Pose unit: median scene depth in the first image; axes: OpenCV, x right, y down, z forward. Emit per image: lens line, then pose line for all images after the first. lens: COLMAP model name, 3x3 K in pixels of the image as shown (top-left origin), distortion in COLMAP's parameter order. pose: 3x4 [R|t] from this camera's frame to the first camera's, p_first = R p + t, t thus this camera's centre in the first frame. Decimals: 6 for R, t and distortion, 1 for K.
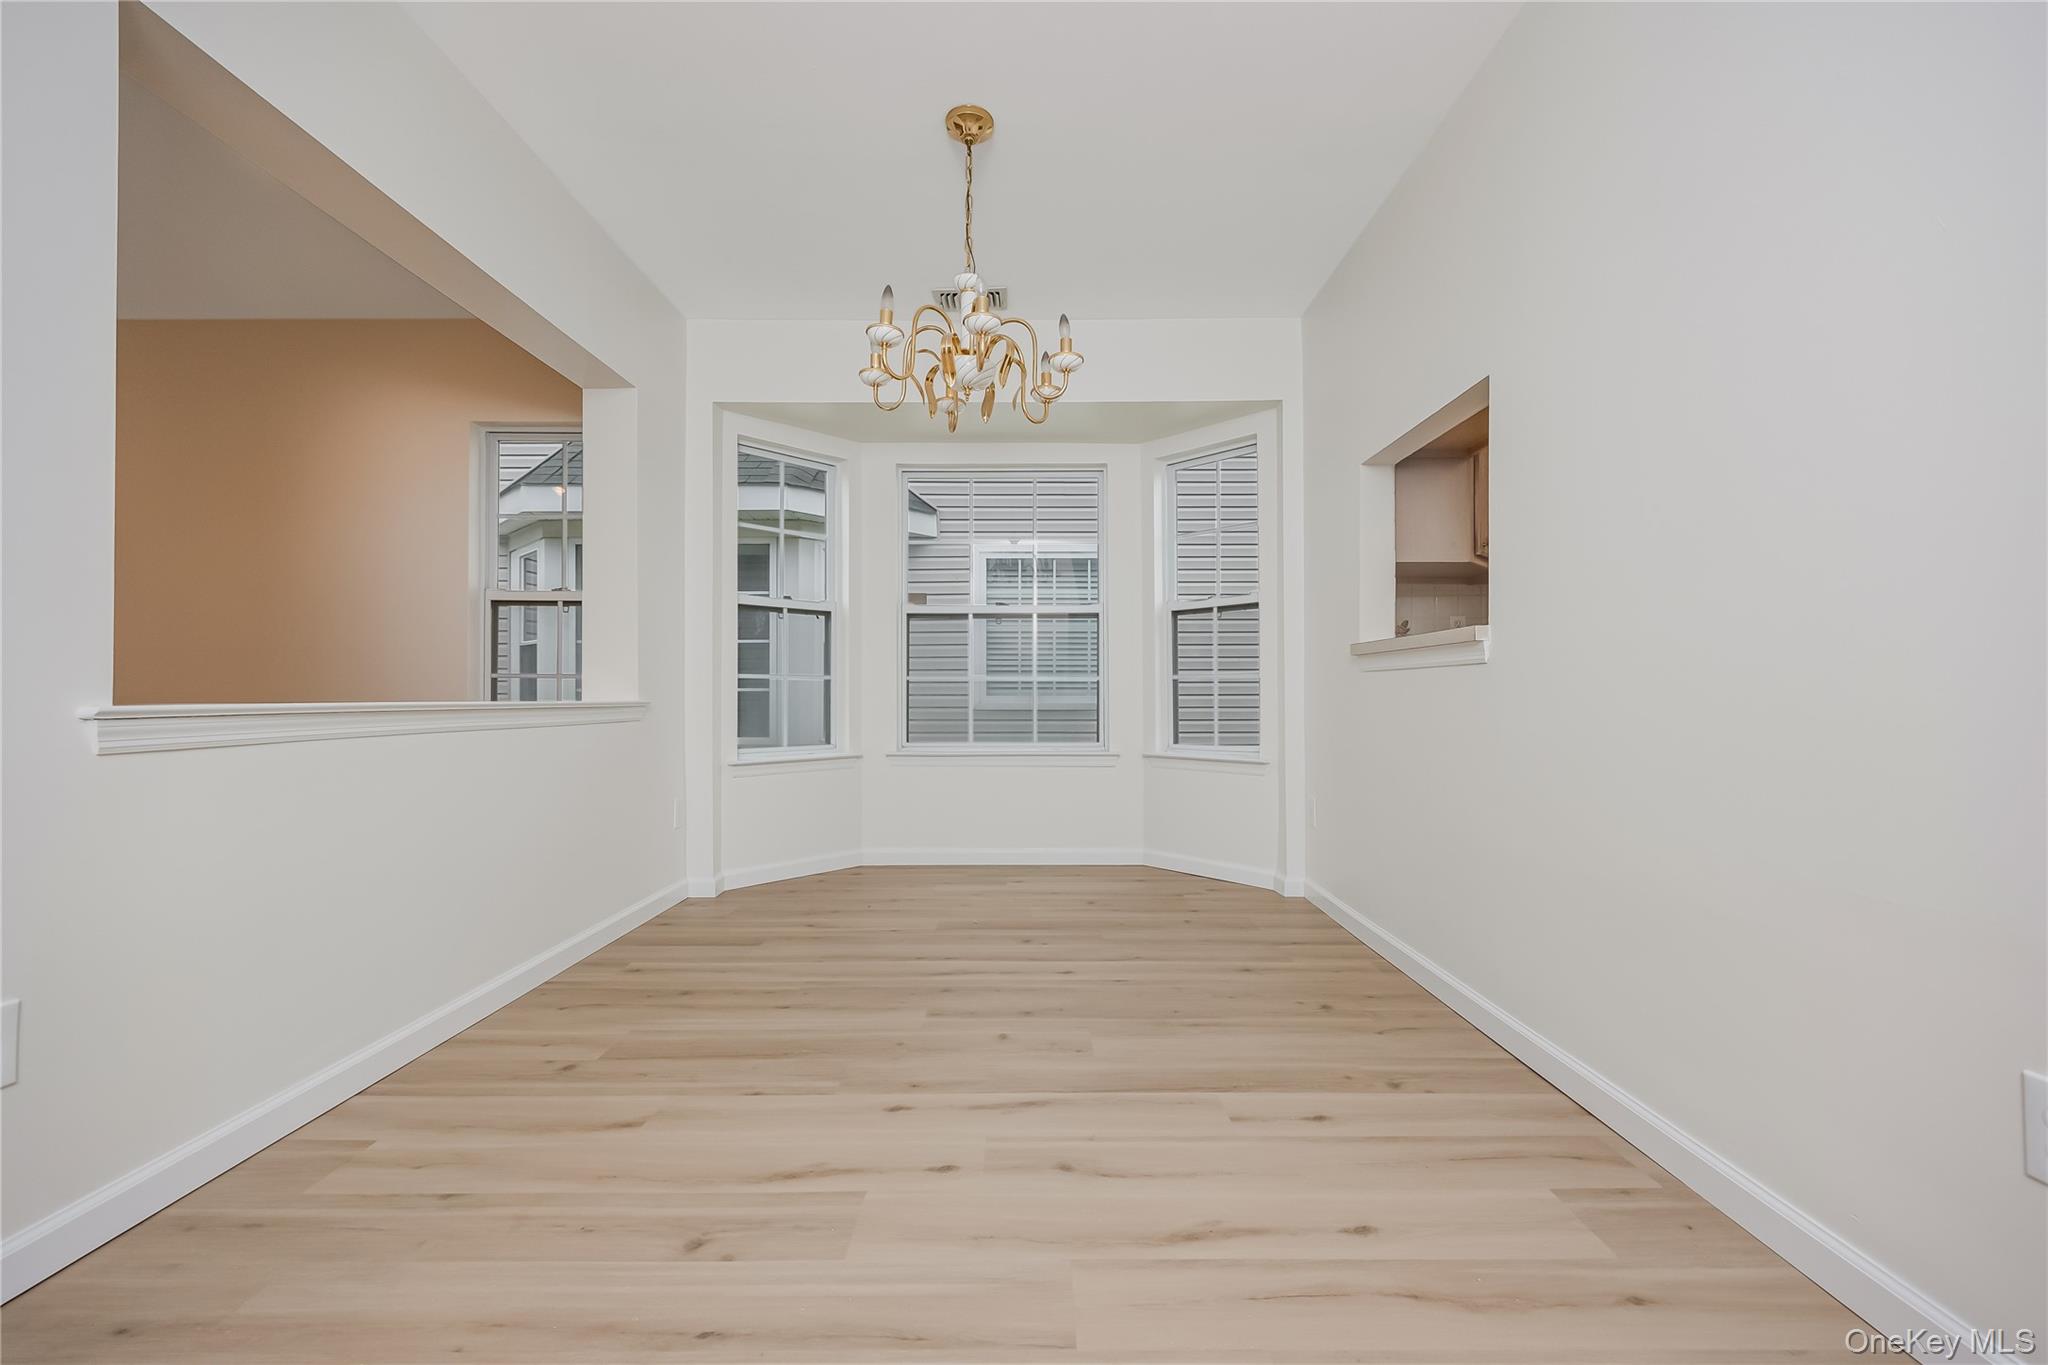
lens RADIAL K [[836.2, 0, 1024.0], [0, 836.2, 682.5], [0, 0, 1]] dist [0.001469, 0.000120]
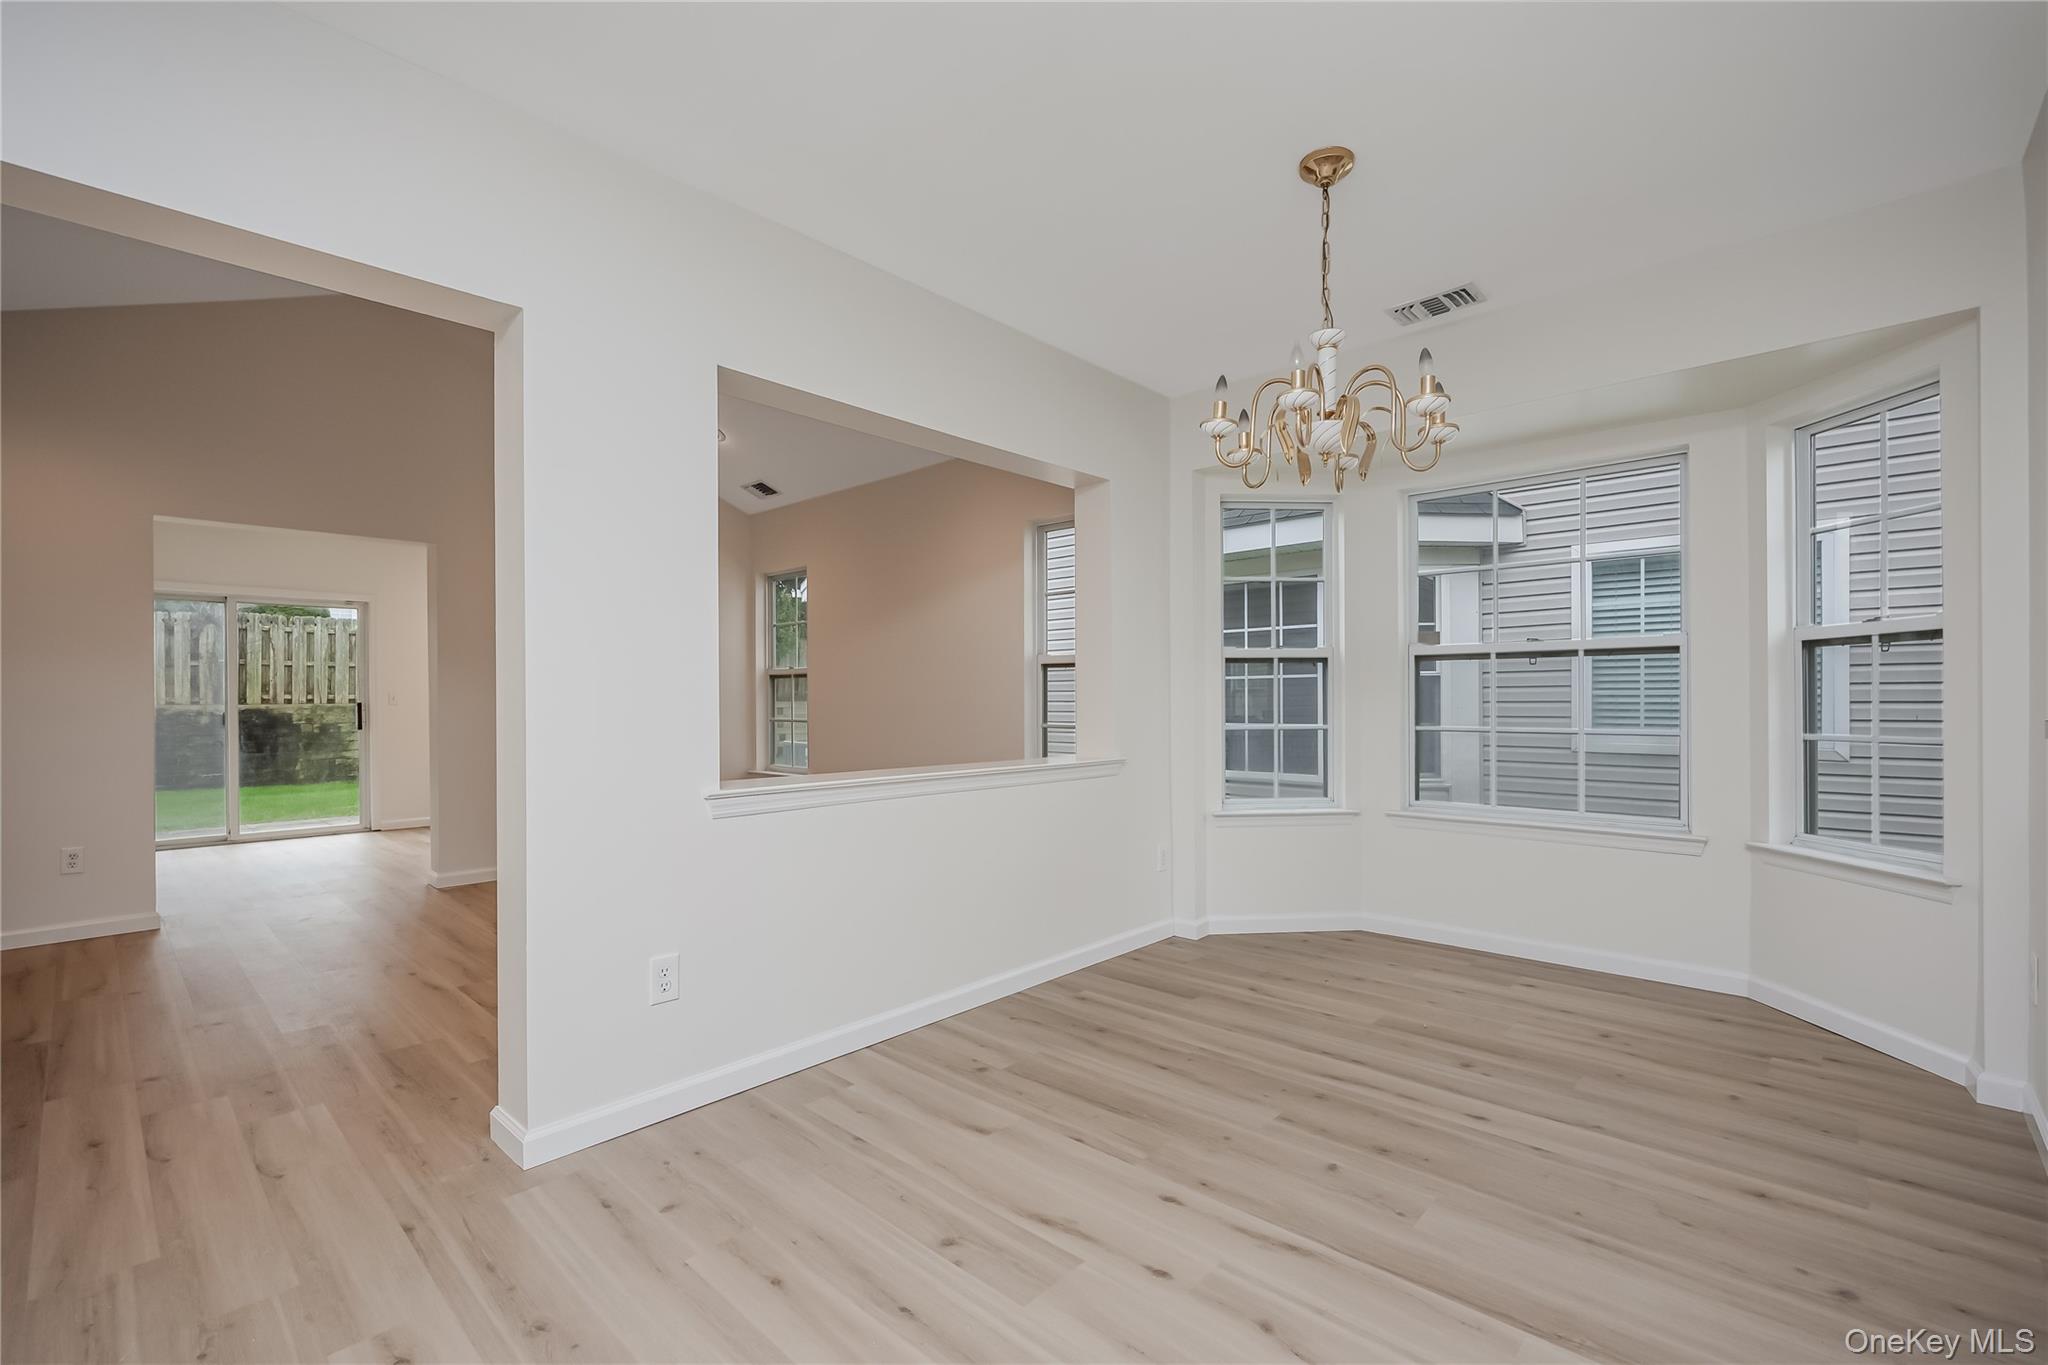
lens RADIAL K [[875.6, 0, 1025.5], [0, 875.6, 700.3], [0, 0, 1]] dist [-0.009833, 0.000559]
pose [[0.736008, -0.002665, -0.676967, 0.327210], [0.014277, 0.999831, 0.011586, -0.093144], [0.676822, -0.018192, 0.735922, 0.062265]]
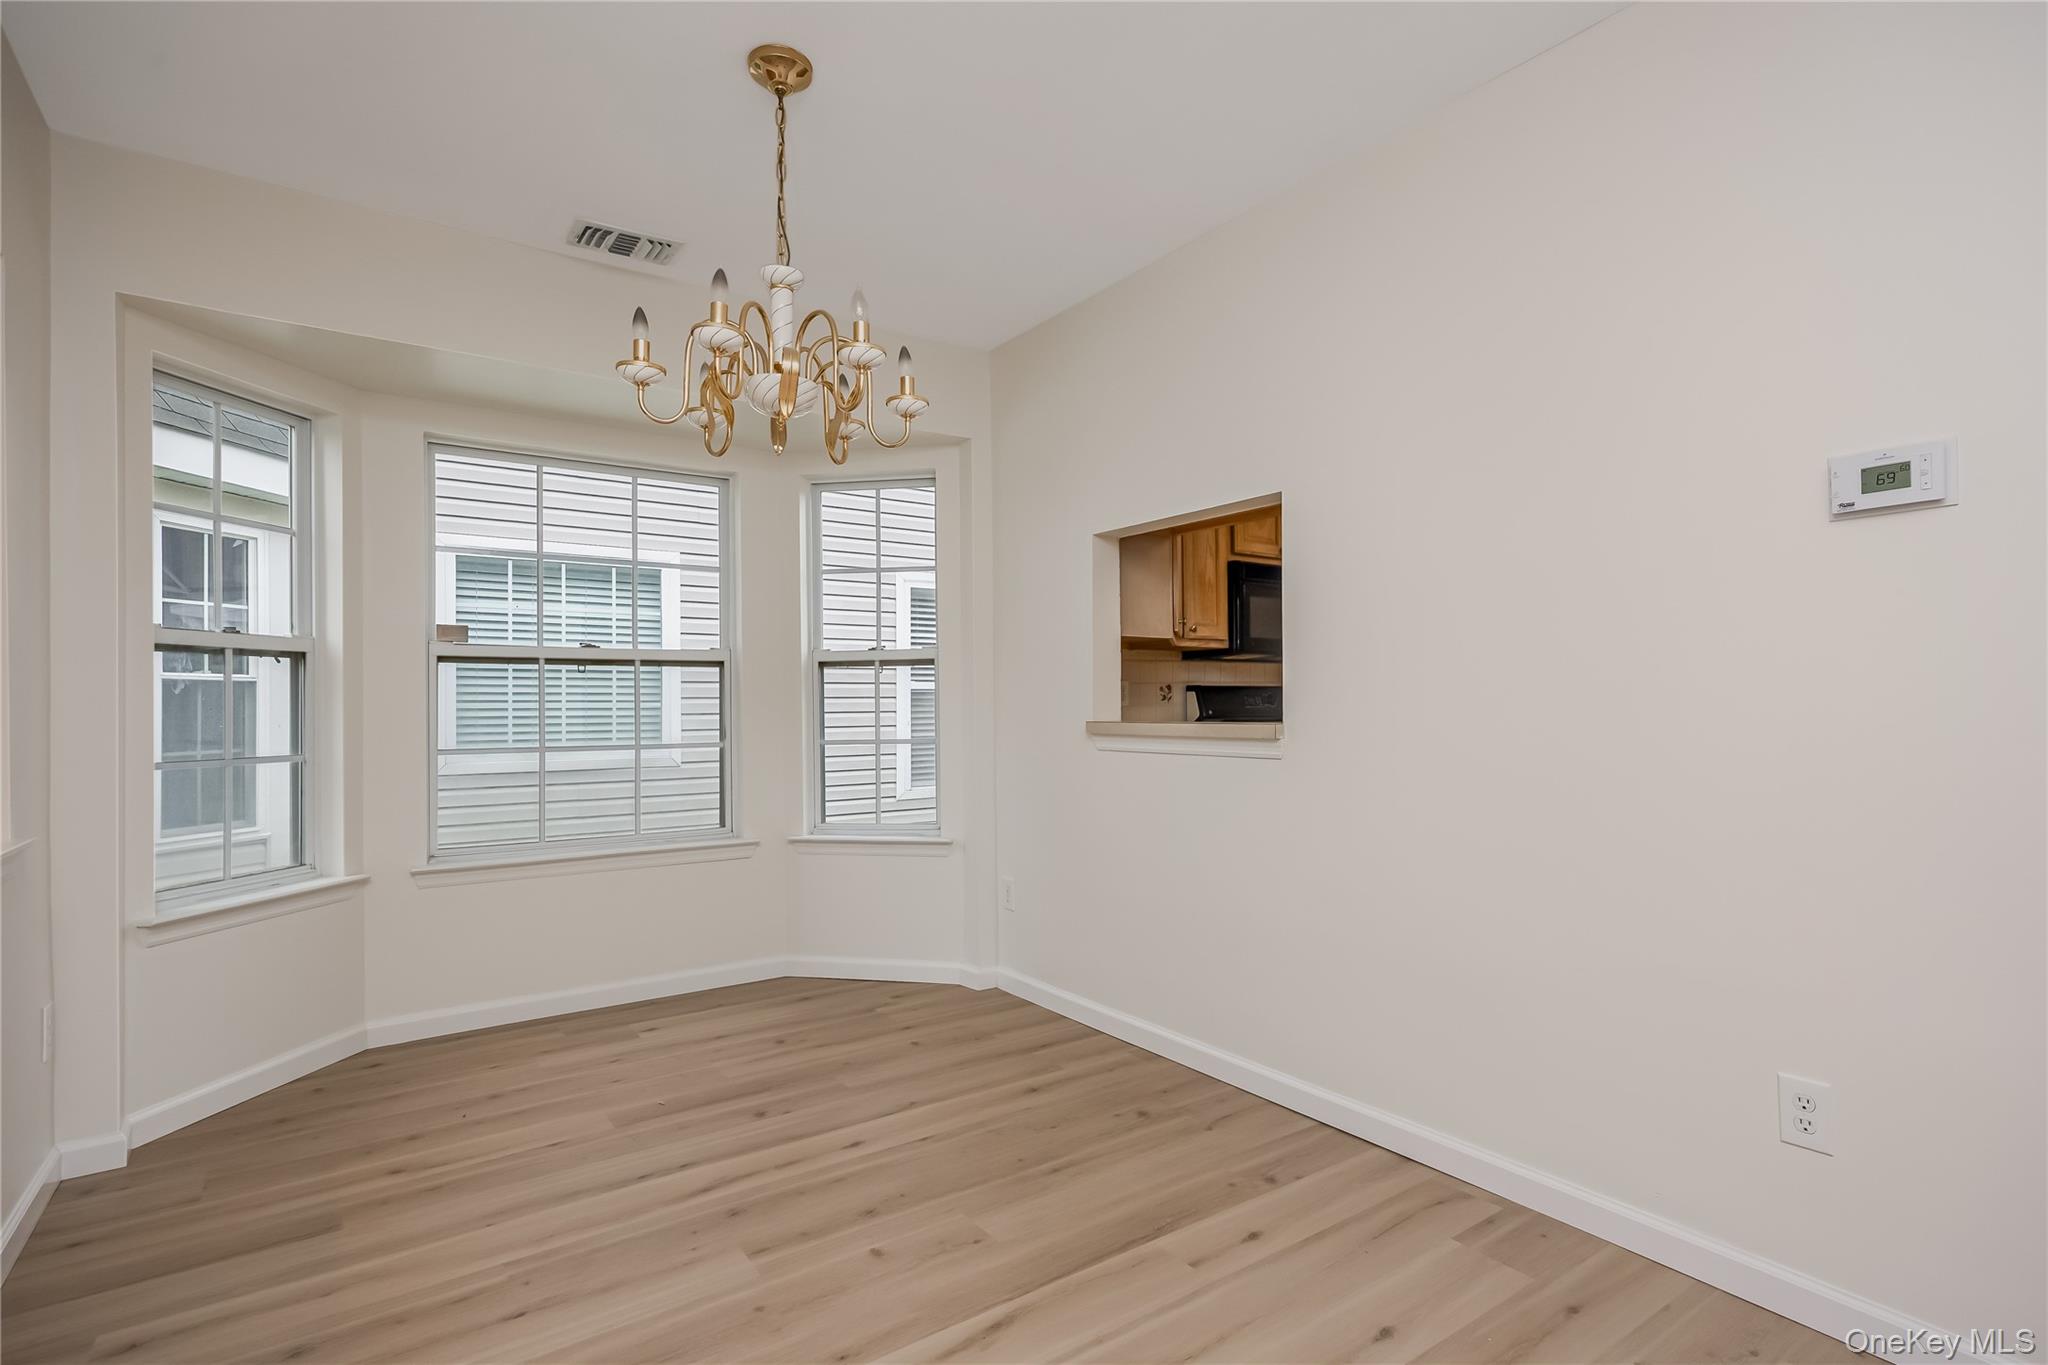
lens RADIAL K [[1015.6, 0, 1034.7], [0, 1015.6, 690.9], [0, 0, 1]] dist [0.014065, -0.000381]
pose [[0.811487, 0.001875, 0.584368, -0.407055], [-0.000377, 0.999996, -0.002686, -0.093611], [-0.584371, 0.001959, 0.811484, 0.107089]]
